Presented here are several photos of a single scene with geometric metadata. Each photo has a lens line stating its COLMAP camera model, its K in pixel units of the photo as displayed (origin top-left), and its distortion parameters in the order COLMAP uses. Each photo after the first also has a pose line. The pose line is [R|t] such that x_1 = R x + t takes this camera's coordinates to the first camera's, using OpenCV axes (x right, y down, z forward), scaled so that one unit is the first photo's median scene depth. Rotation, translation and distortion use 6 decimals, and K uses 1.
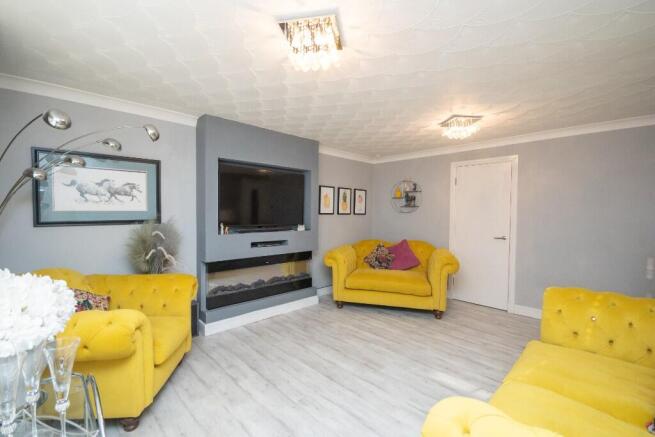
lens RADIAL K [[286.5, 0, 324.4], [0, 286.5, 218.4], [0, 0, 1]] dist [-0.000106, 0.000000]
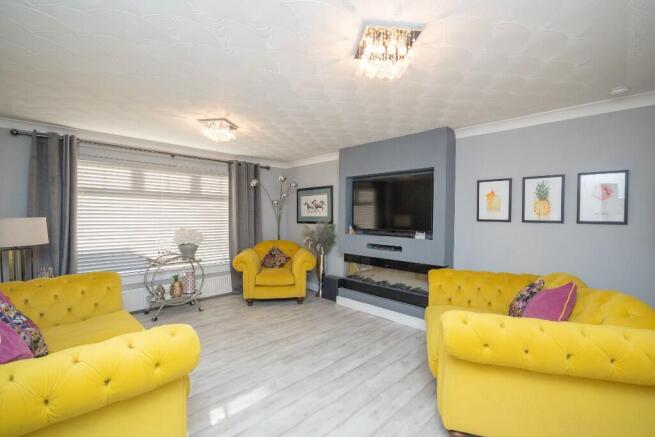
lens RADIAL K [[286.5, 0, 324.4], [0, 286.5, 218.4], [0, 0, 1]] dist [-0.000106, 0.000000]
pose [[0.016431, 0.003260, -0.999860, 0.945339], [-0.031709, 0.999493, 0.002737, -0.016012], [0.999362, 0.031659, 0.016526, 0.837649]]
